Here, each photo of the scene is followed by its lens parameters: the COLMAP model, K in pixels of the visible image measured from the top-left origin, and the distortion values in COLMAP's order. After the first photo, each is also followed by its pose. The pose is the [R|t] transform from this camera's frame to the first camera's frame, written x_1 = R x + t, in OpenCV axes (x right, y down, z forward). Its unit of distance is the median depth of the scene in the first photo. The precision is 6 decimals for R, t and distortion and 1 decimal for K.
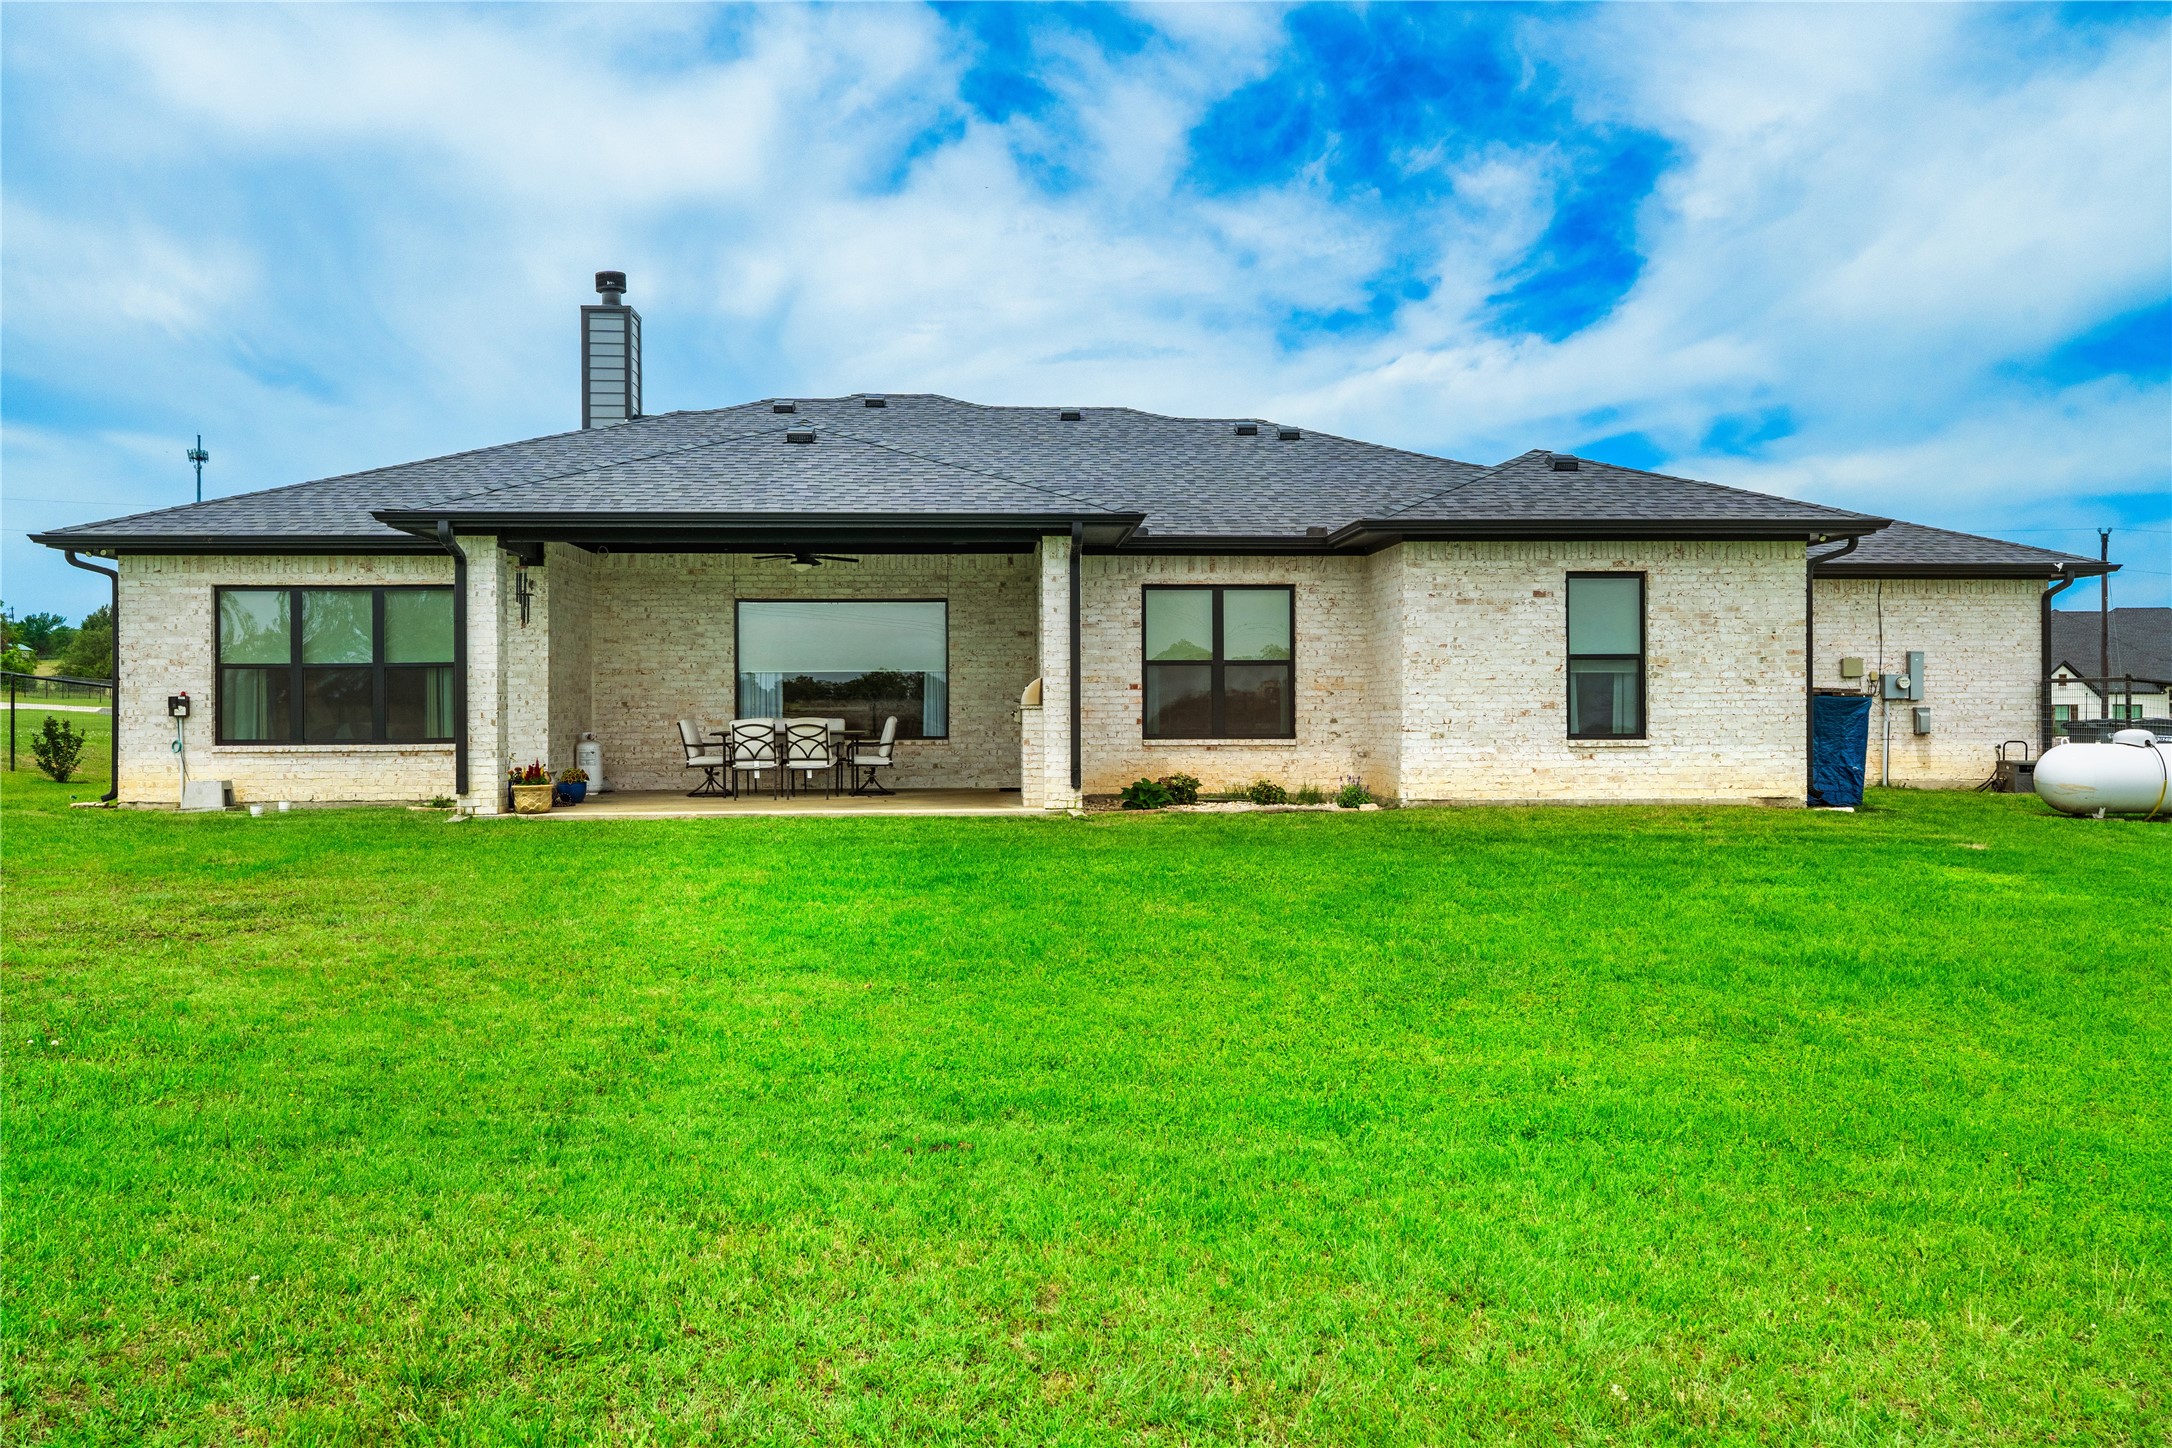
lens RADIAL K [[1603.4, 0, 1084.9], [0, 1603.4, 706.4], [0, 0, 1]] dist [-0.009940, -0.003690]
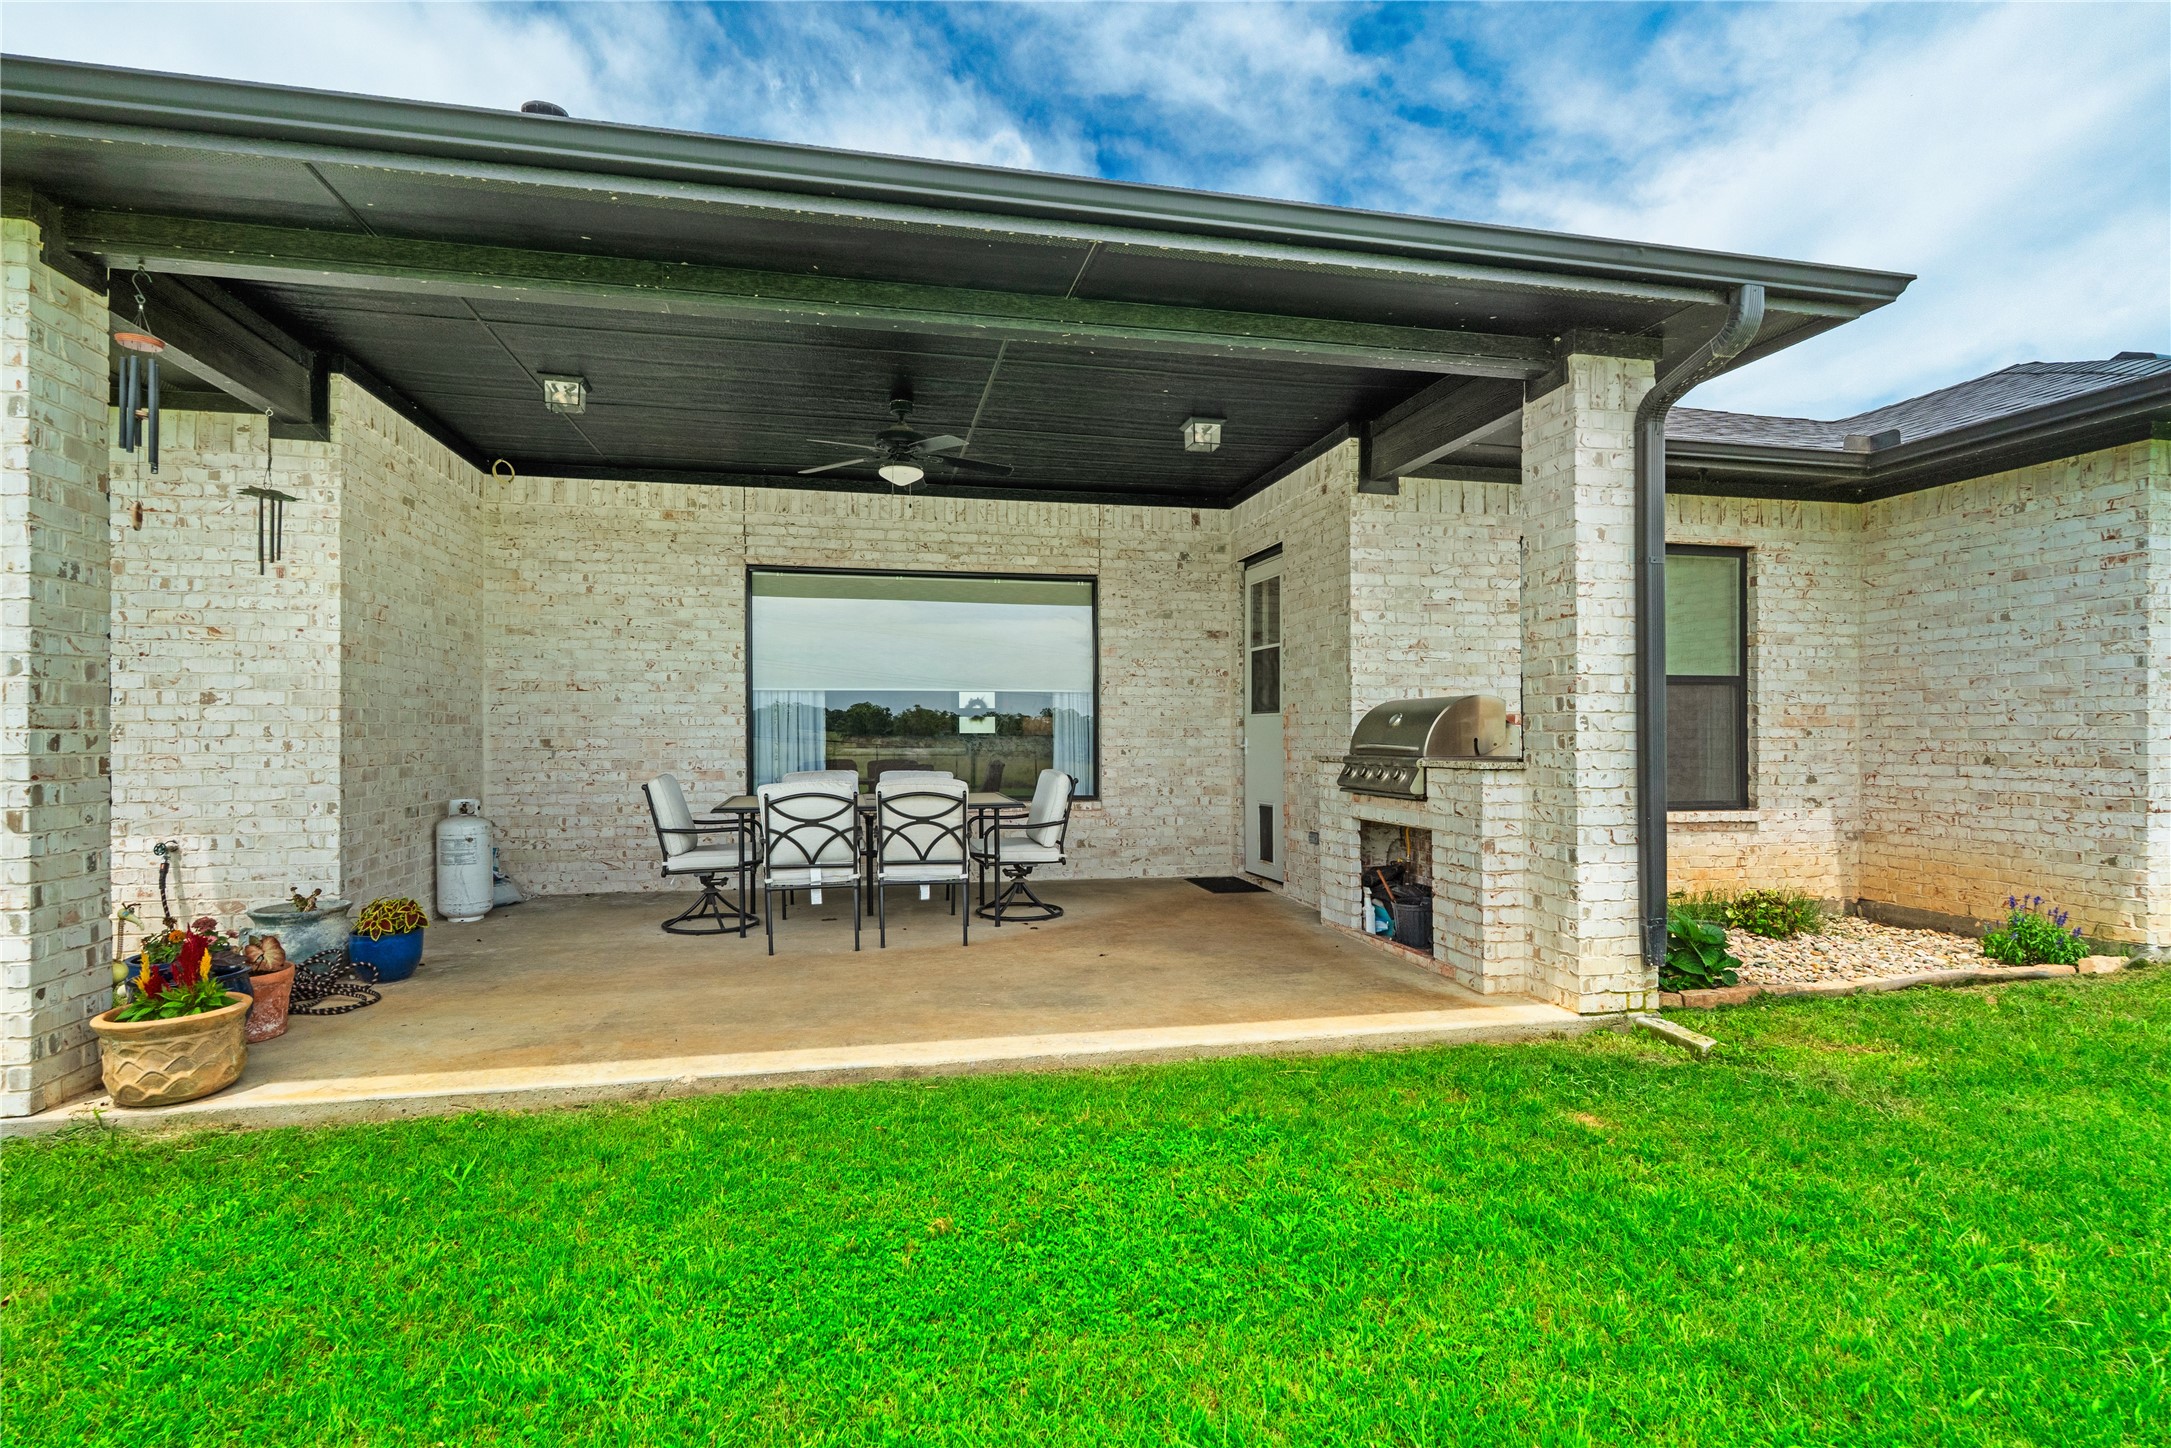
lens RADIAL K [[1040.3, 0, 1092.0], [0, 1040.3, 745.2], [0, 0, 1]] dist [-0.009122, 0.000398]
pose [[0.988012, 0.003445, 0.154341, -0.166747], [-0.005611, 0.999892, 0.013597, -0.007346], [-0.154277, -0.014300, 0.987924, 0.662220]]
